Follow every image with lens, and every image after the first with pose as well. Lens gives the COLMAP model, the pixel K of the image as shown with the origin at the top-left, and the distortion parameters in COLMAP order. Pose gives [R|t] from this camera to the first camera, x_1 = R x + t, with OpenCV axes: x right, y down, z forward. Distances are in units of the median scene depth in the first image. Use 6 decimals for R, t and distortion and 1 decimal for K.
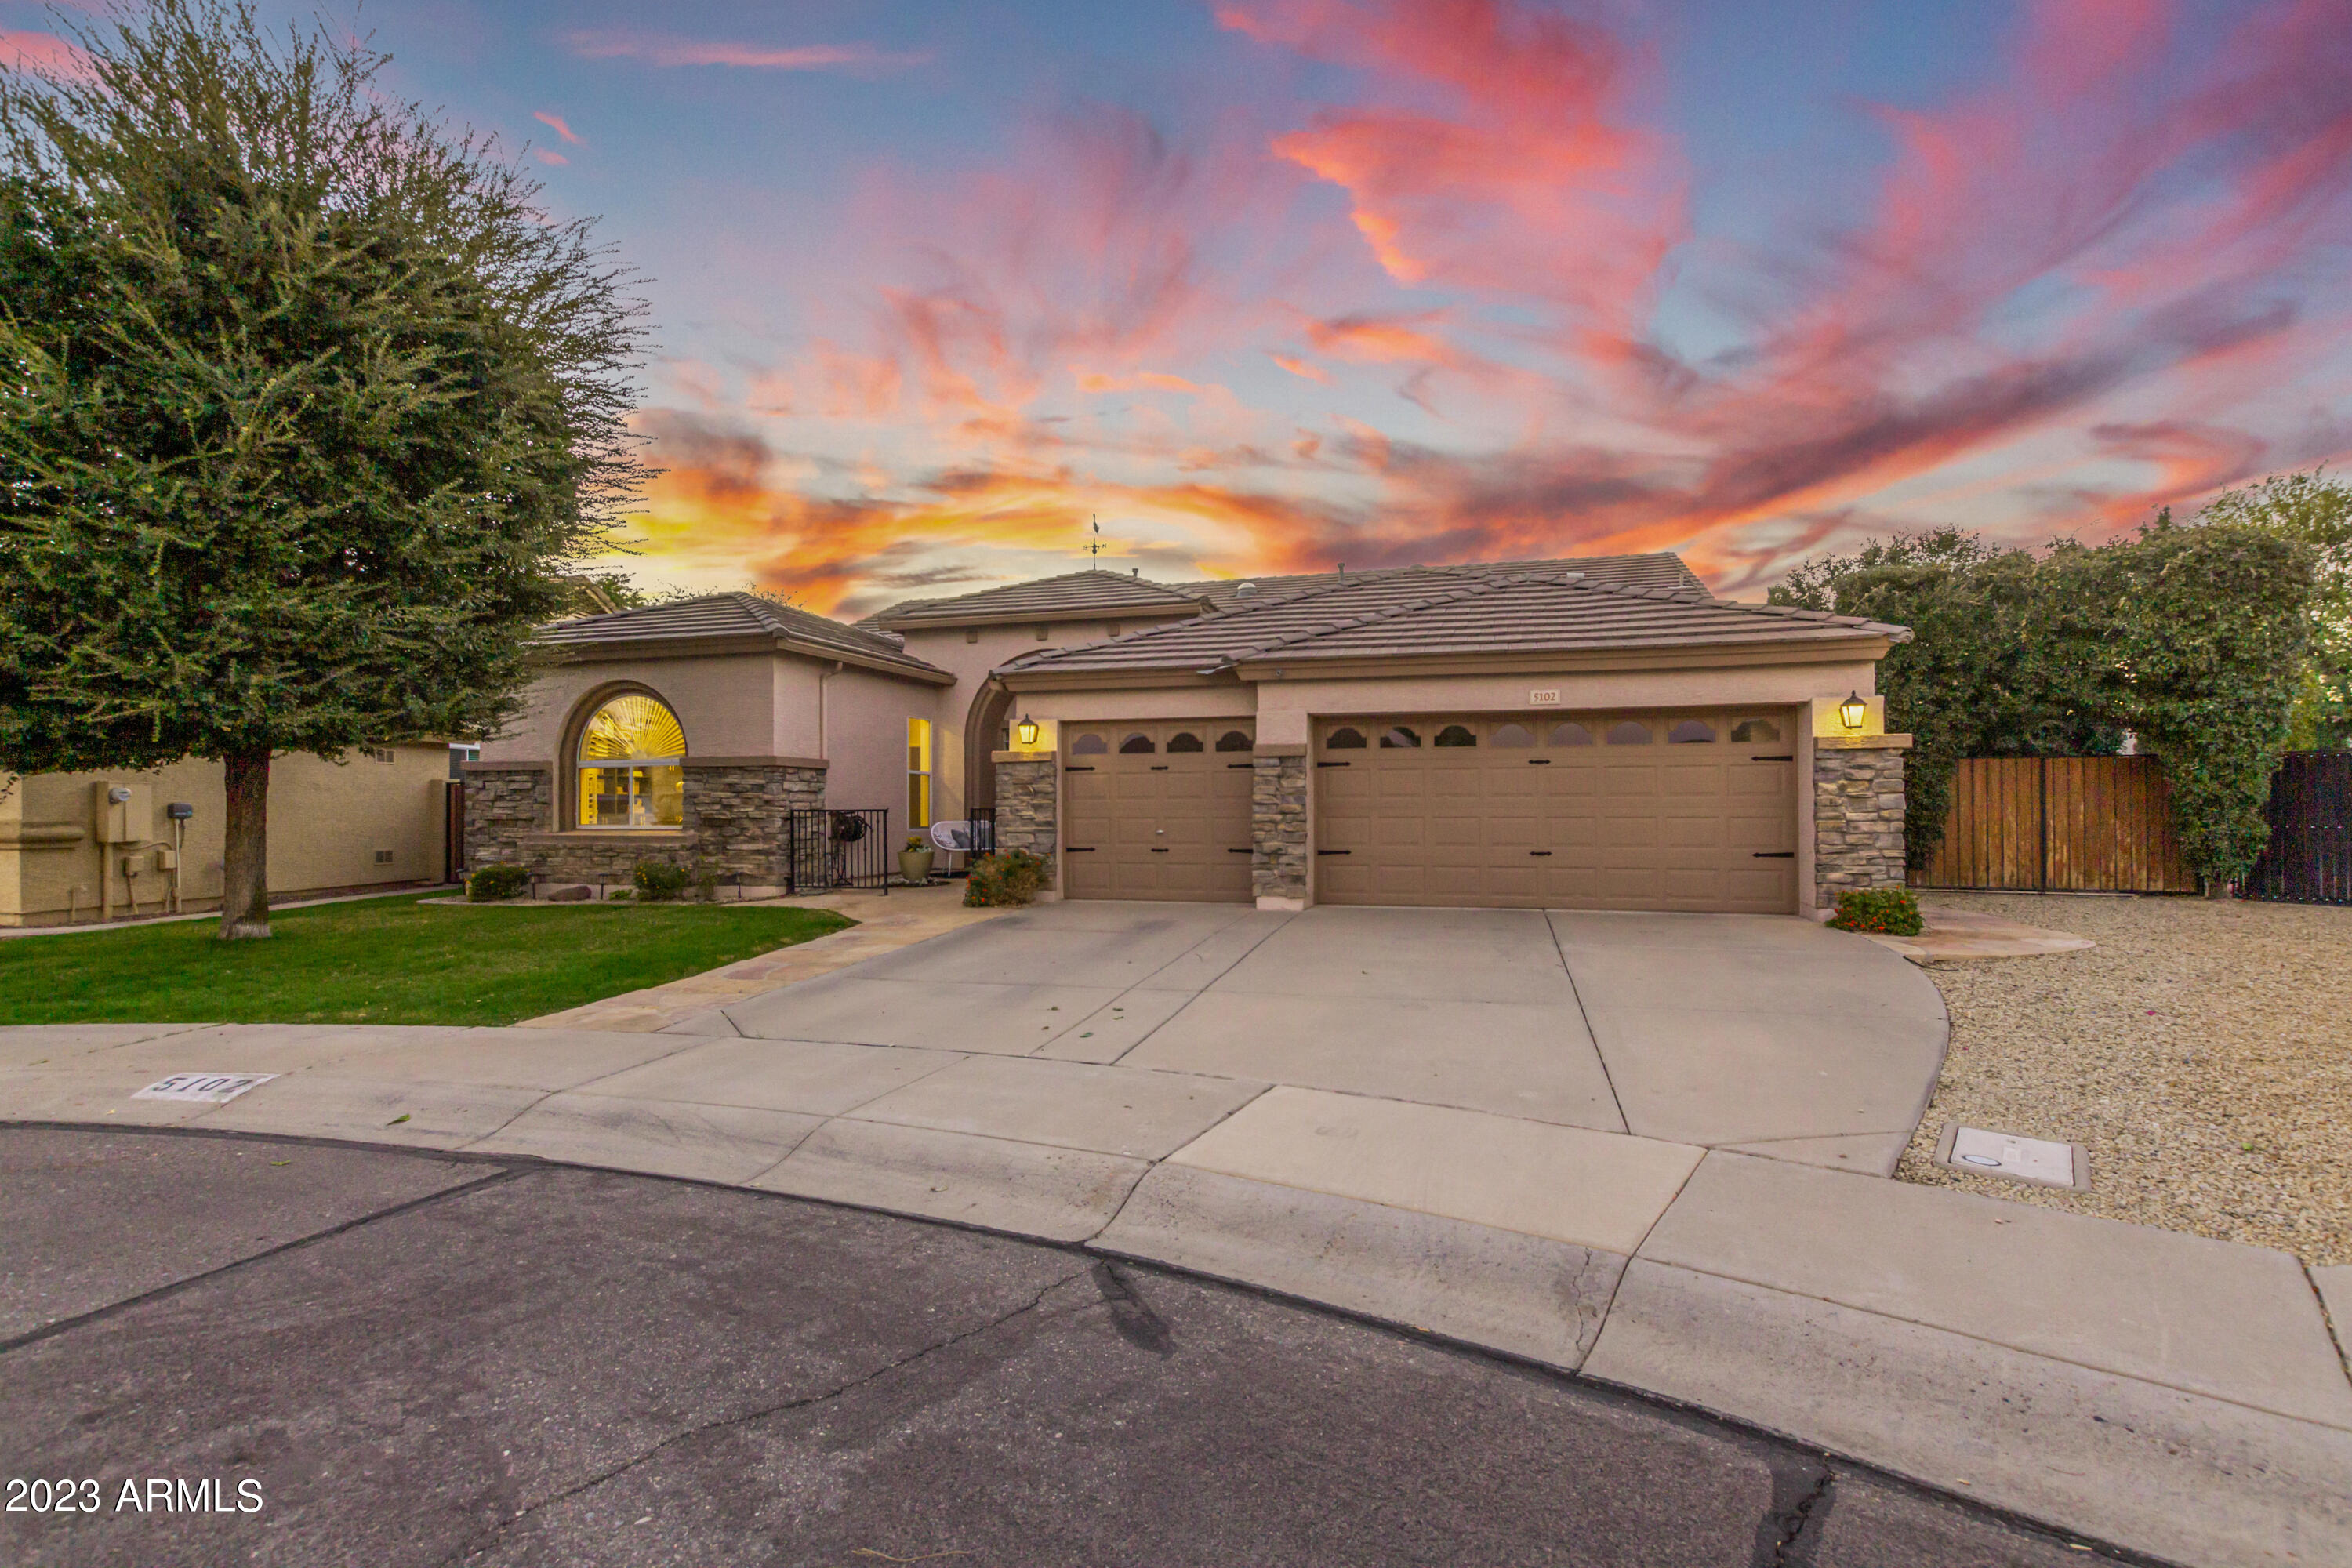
lens RADIAL K [[1091.1, 0, 1200.9], [0, 1091.1, 796.4], [0, 0, 1]] dist [0.006384, 0.000095]
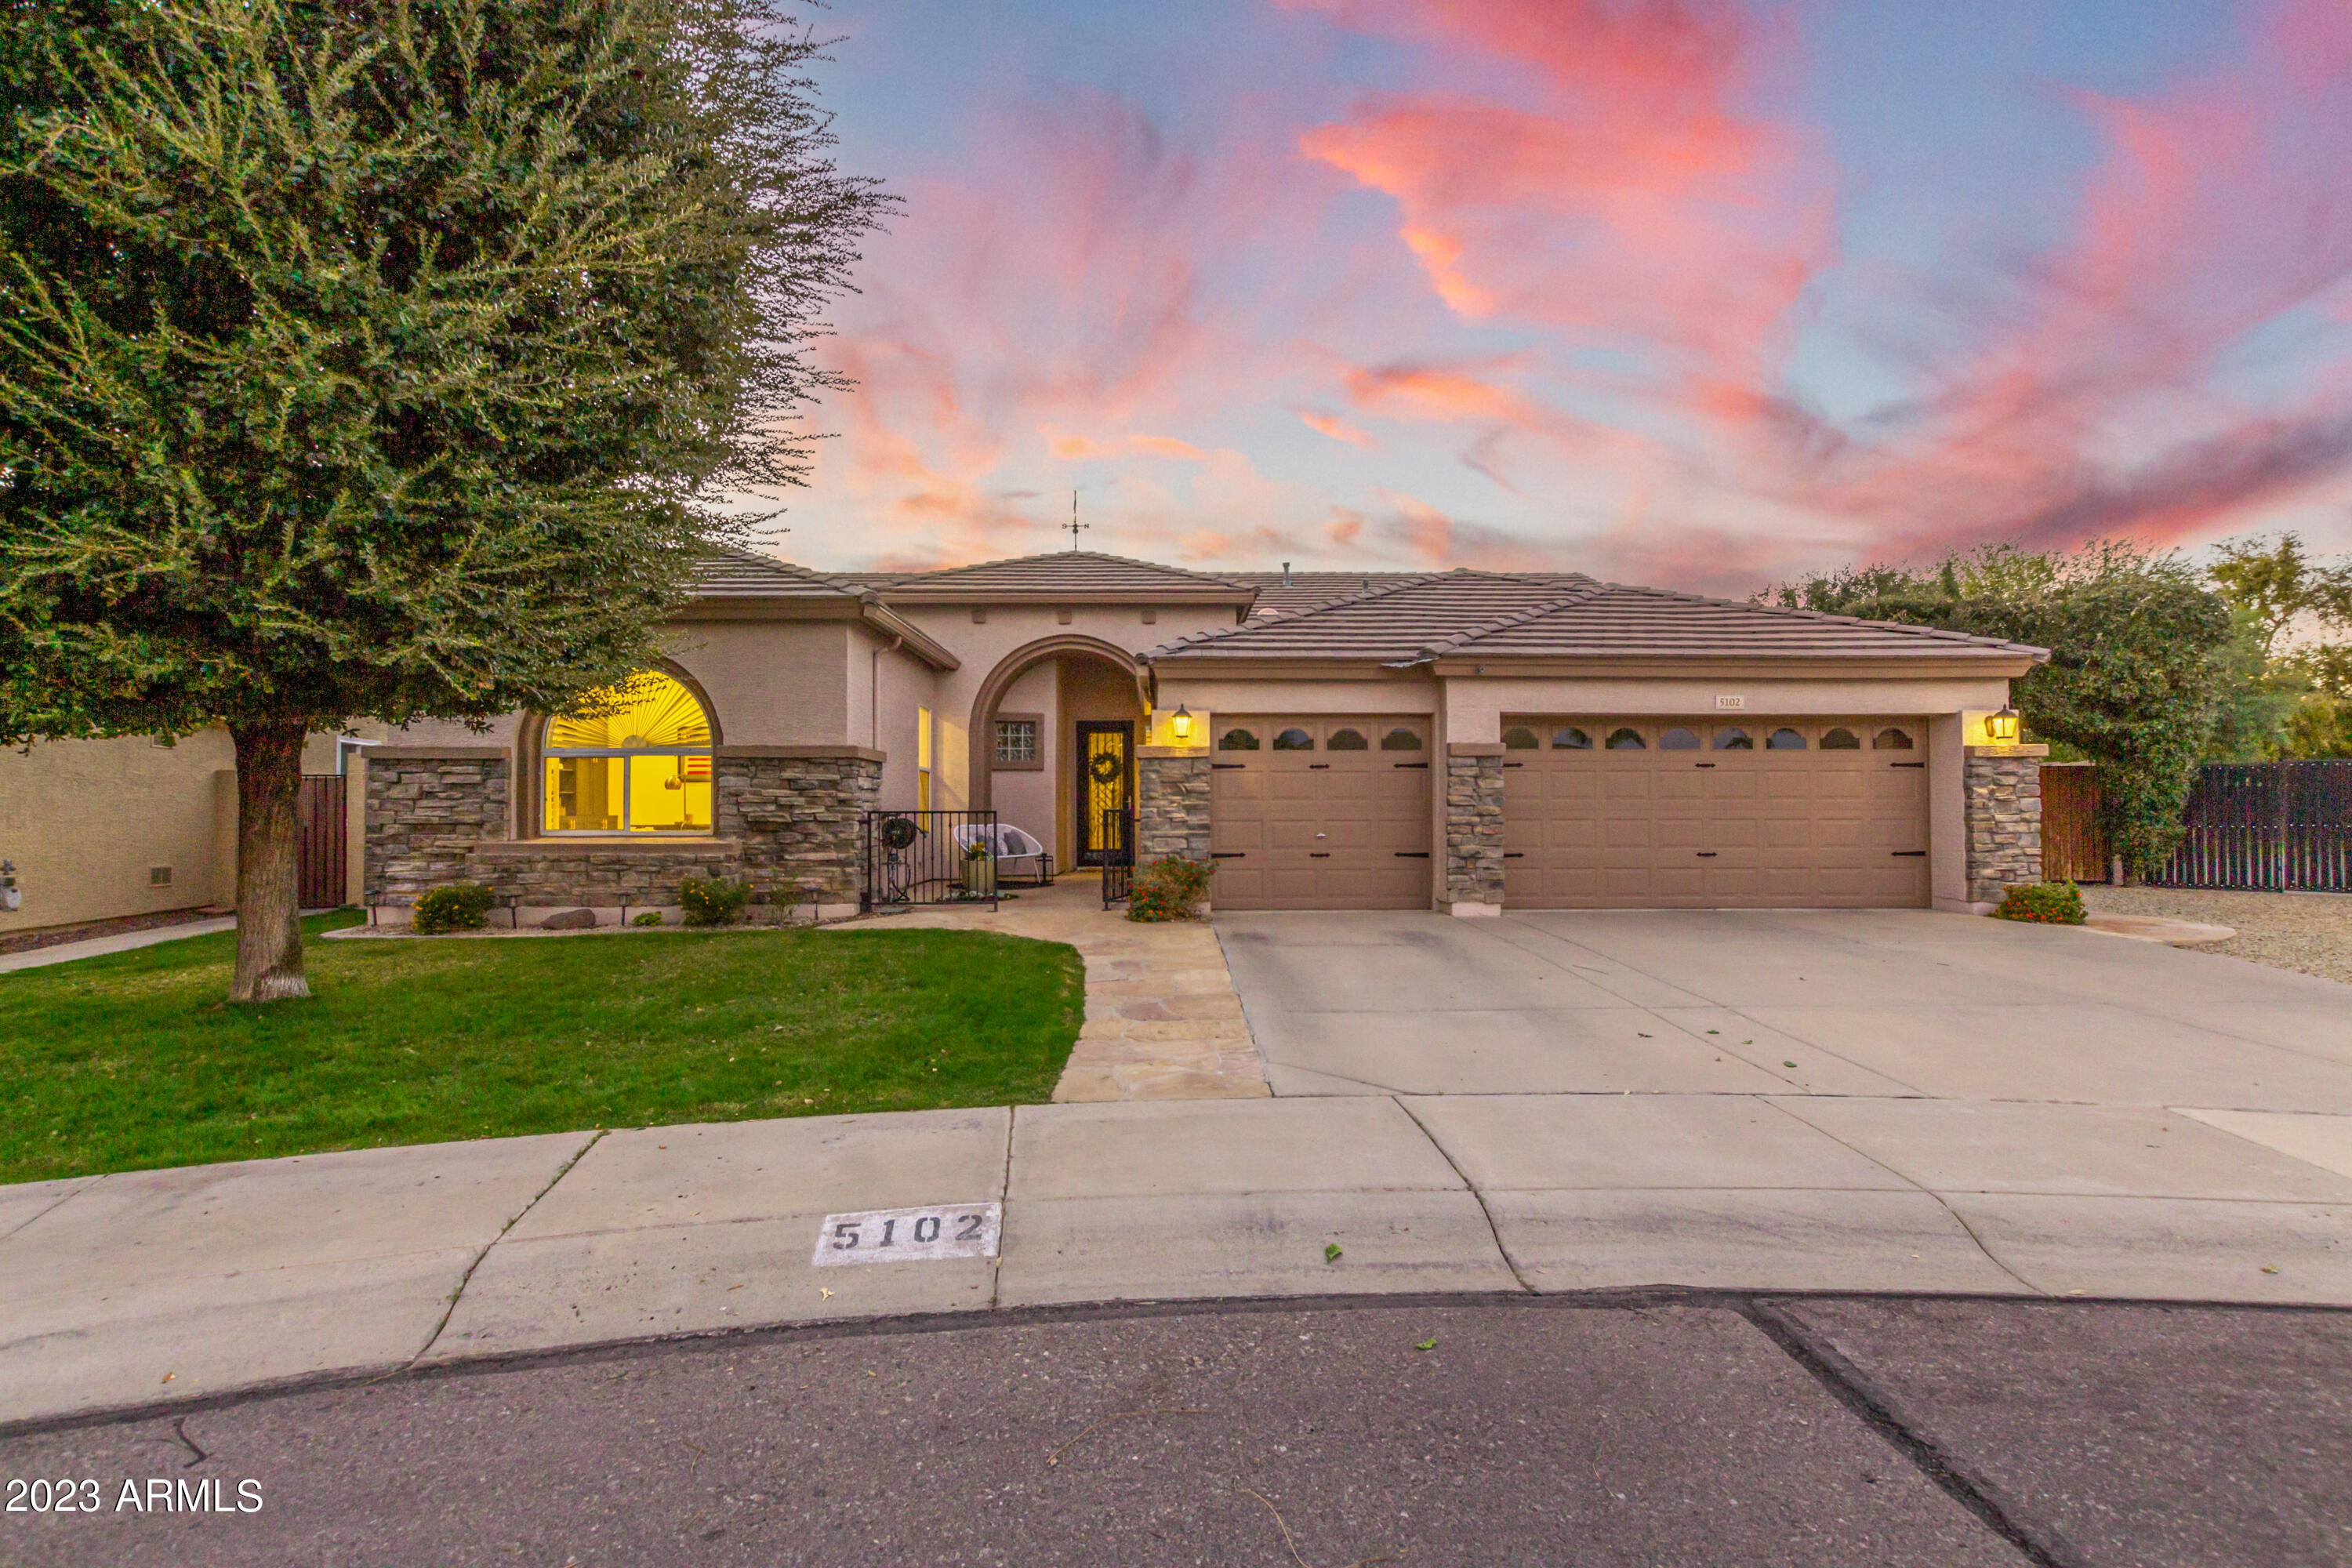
lens RADIAL K [[1091.1, 0, 1195.3], [0, 1091.1, 788.8], [0, 0, 1]] dist [0.006384, 0.000095]
pose [[0.957036, 0.006996, 0.289886, -0.434657], [-0.004401, 0.999944, -0.009601, 0.002353], [-0.289937, 0.007913, 0.957013, 0.150896]]
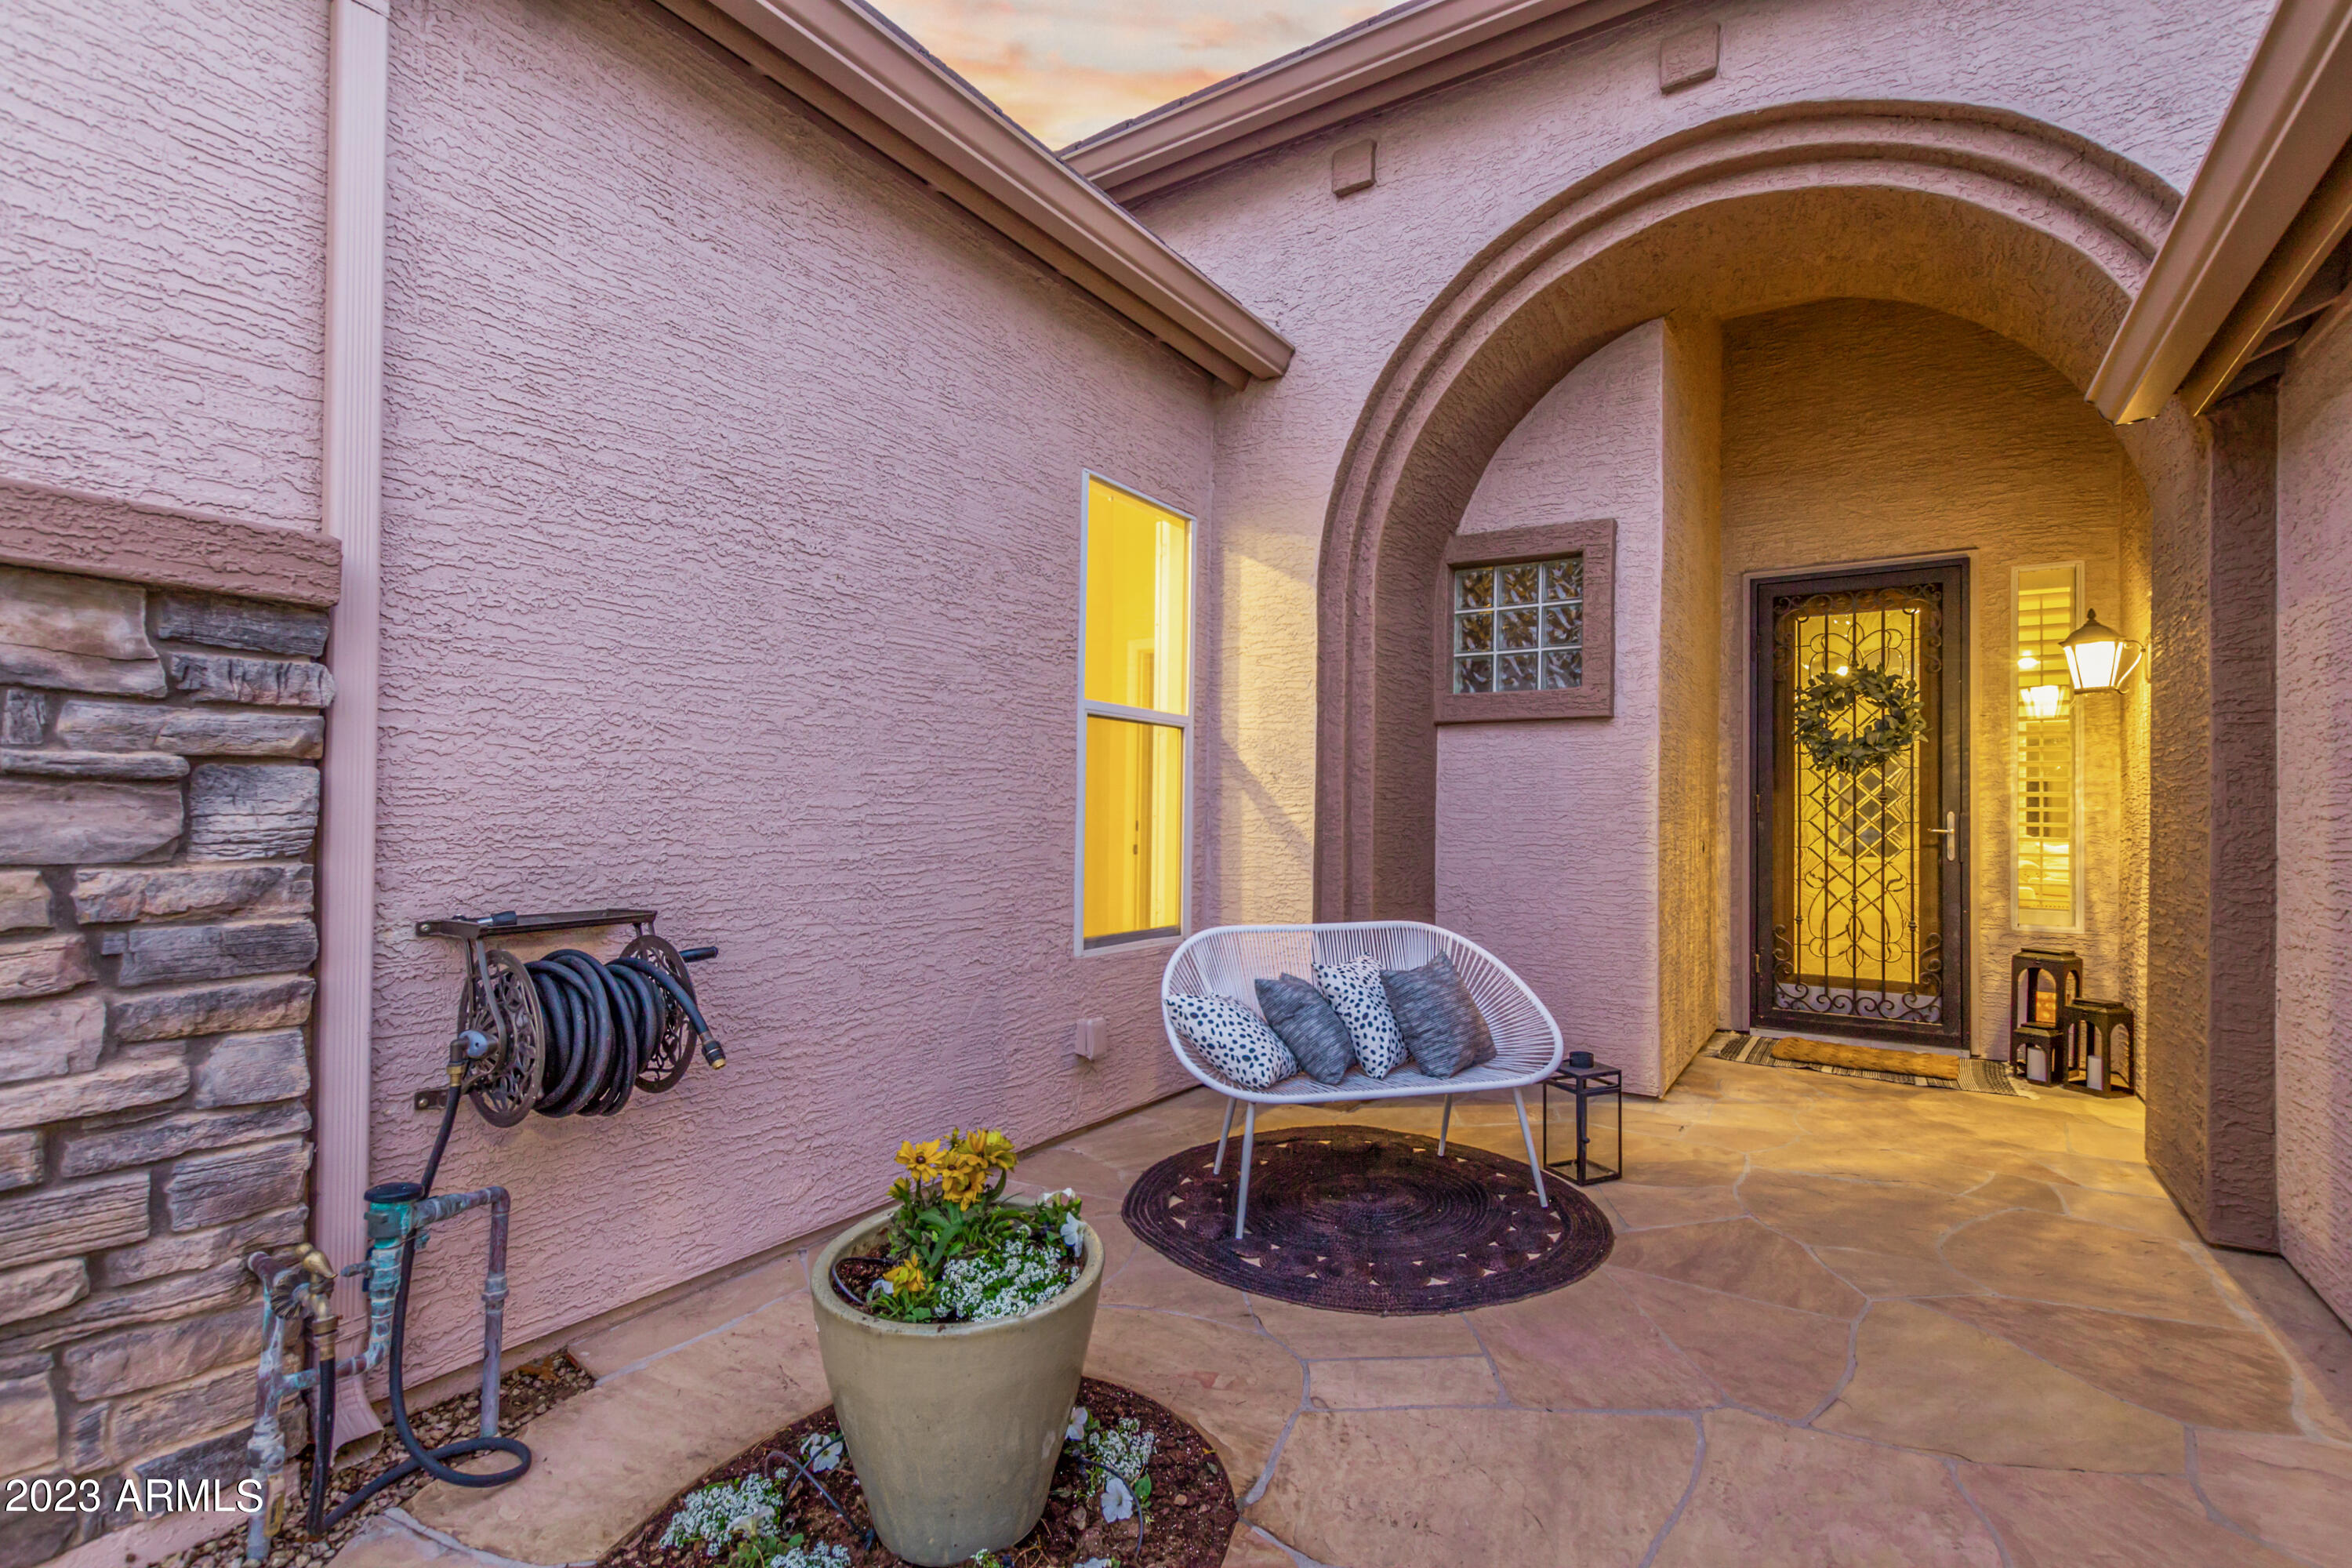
lens RADIAL K [[1091.1, 0, 1181.1], [0, 1091.1, 792.0], [0, 0, 1]] dist [0.006384, 0.000095]
pose [[0.953724, 0.011743, -0.300455, -0.249907], [-0.013240, 0.999908, -0.002946, -0.004133], [0.300392, 0.006788, 0.953792, 1.102681]]
